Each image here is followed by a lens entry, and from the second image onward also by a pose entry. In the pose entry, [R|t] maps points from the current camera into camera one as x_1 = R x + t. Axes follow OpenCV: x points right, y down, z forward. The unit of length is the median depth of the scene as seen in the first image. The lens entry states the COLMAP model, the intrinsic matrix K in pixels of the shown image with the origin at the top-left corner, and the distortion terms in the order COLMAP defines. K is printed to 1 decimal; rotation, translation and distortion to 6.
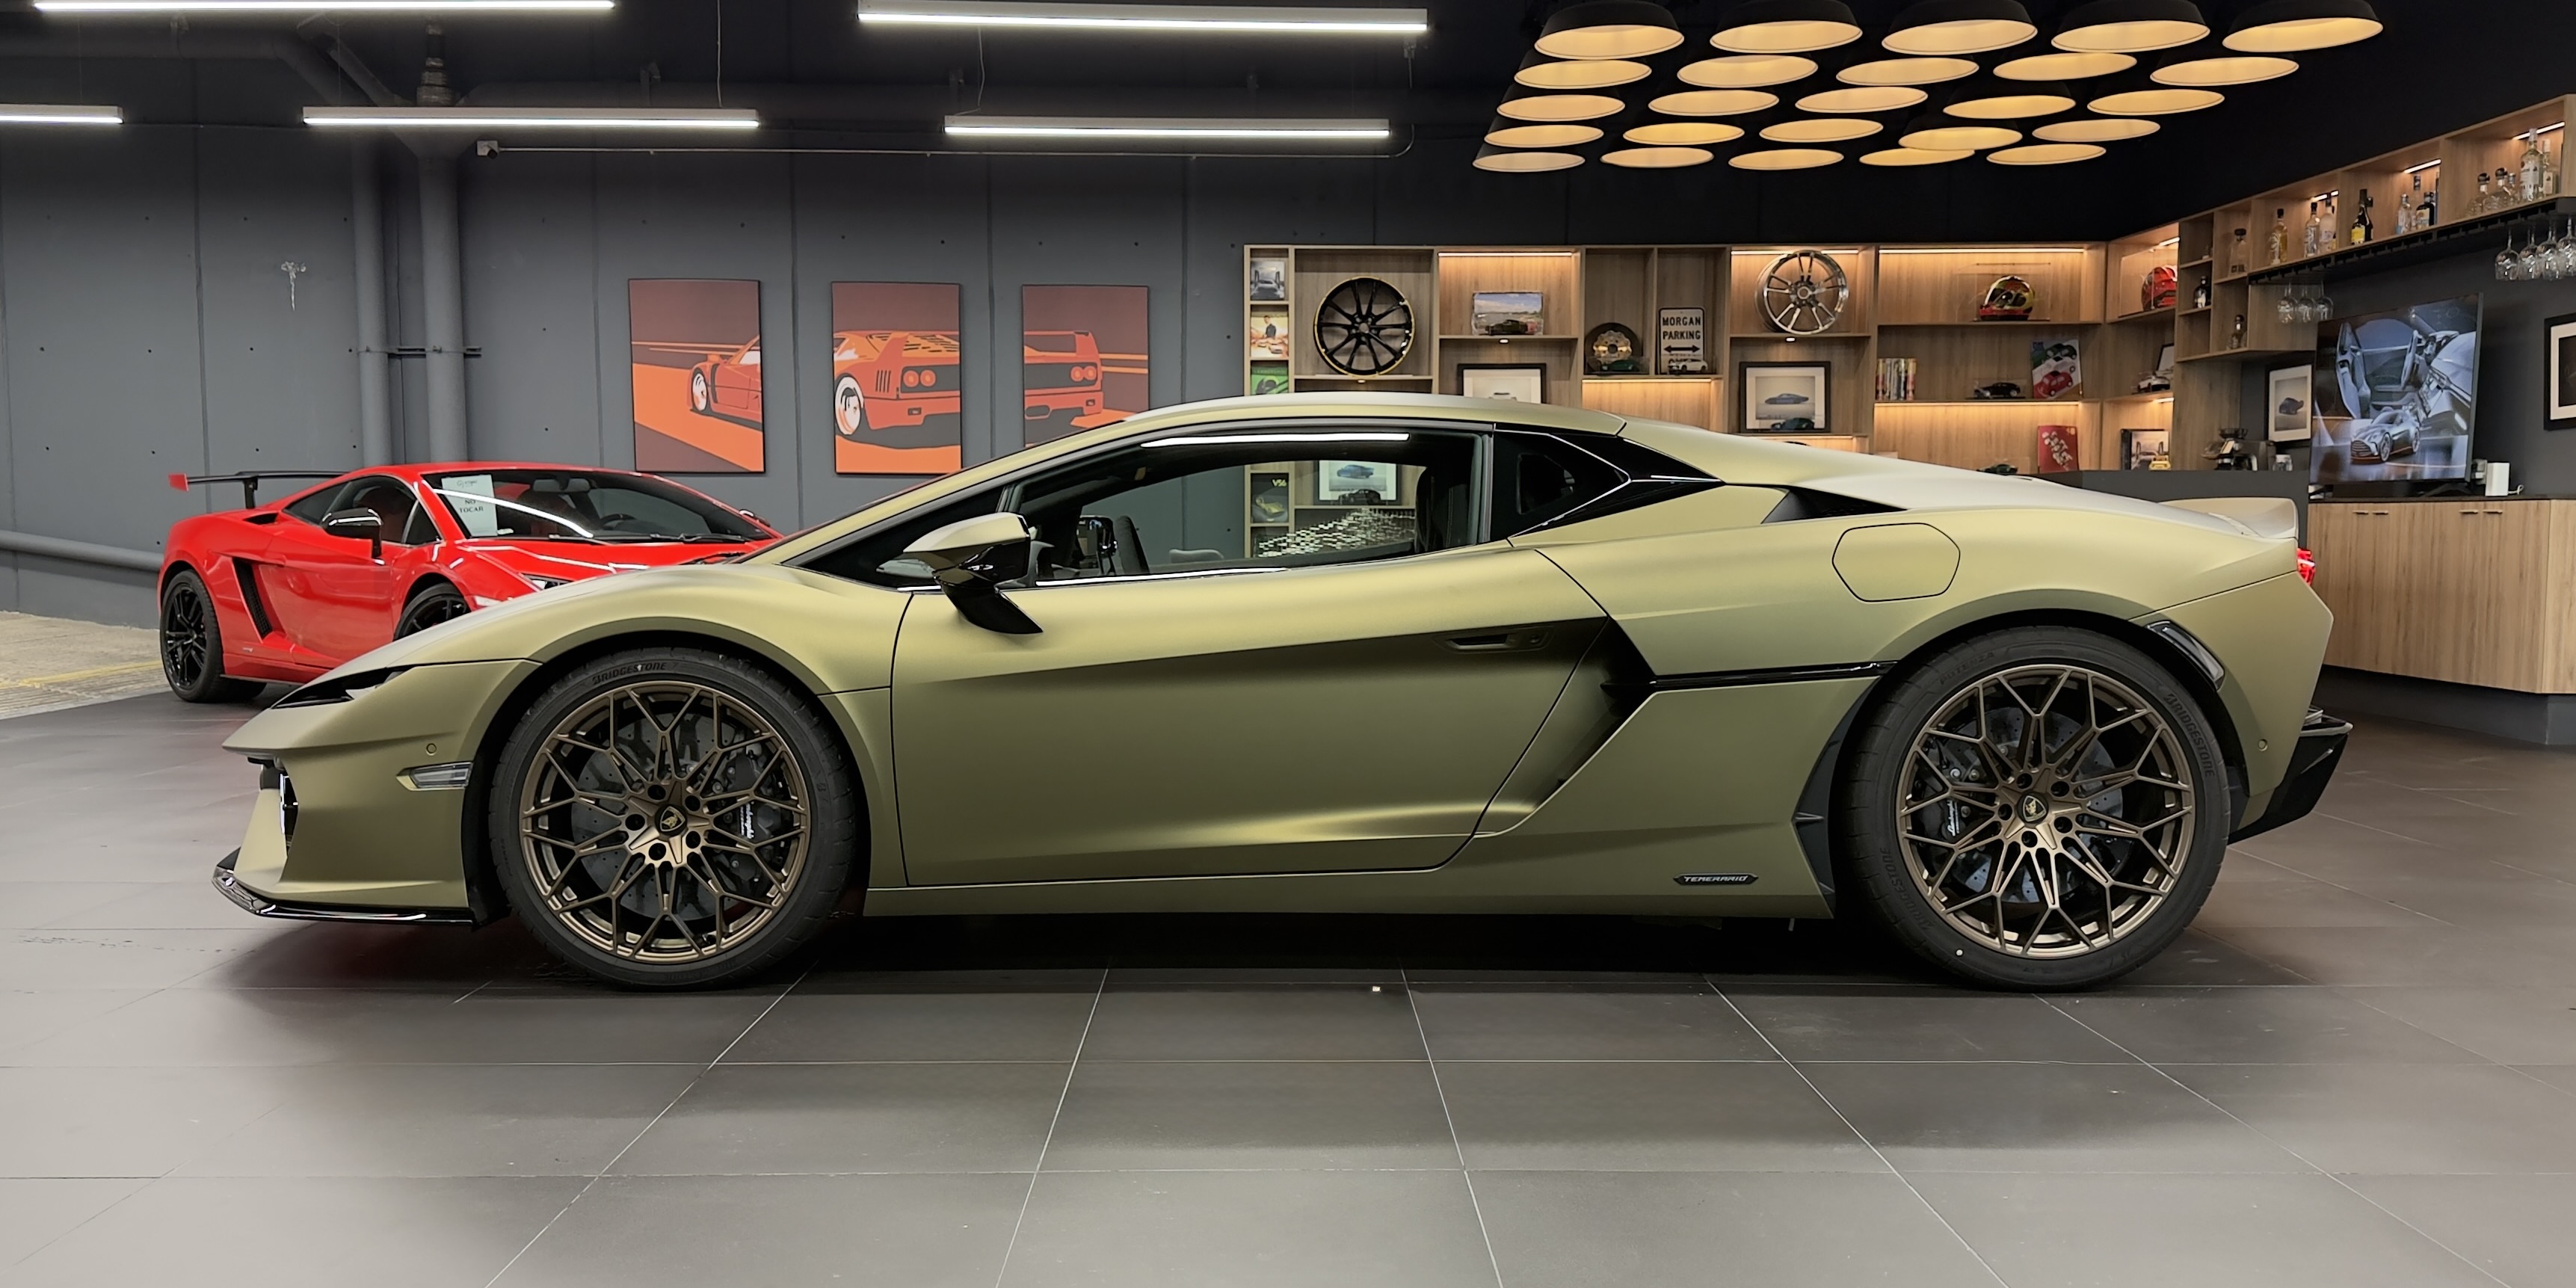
lens RADIAL K [[2085.2, 0, 1210.9], [0, 2085.2, 717.4], [0, 0, 1]] dist [0.103068, -0.026333]
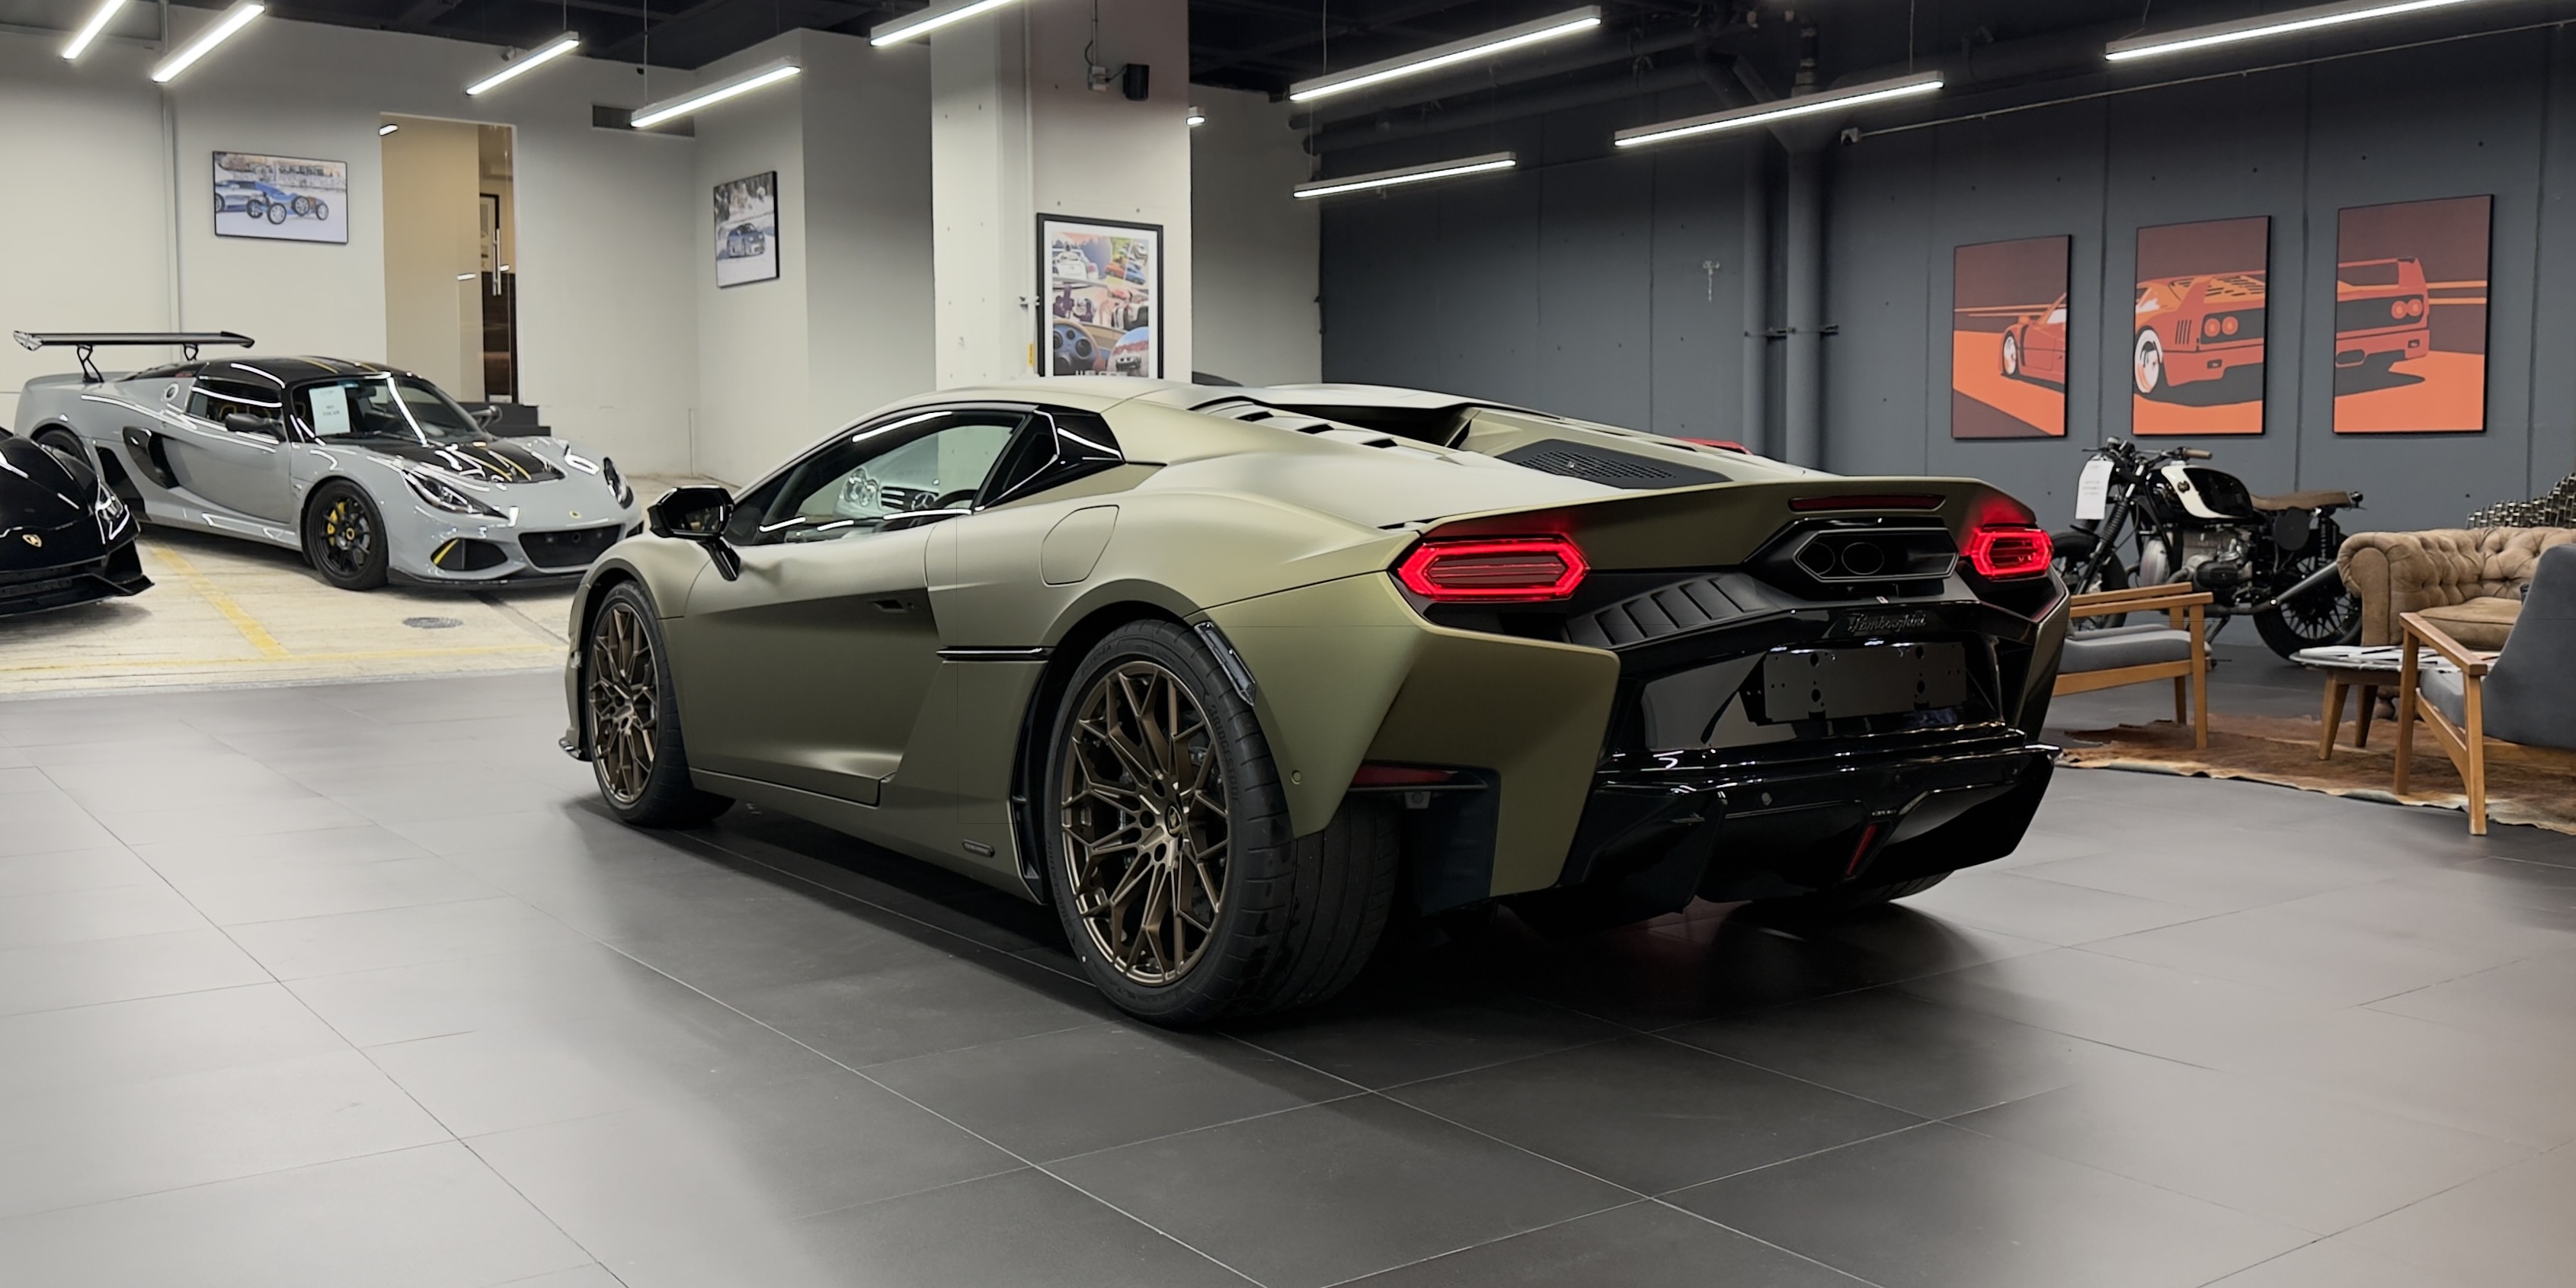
lens RADIAL K [[2135.5, 0, 1331.9], [0, 2135.5, 723.9], [0, 0, 1]] dist [0.013405, -0.033963]
pose [[0.617719, 0.086160, -0.781665, 0.350596], [-0.071218, 0.996025, 0.053508, -0.015915], [0.783167, 0.022616, 0.621400, 0.146183]]
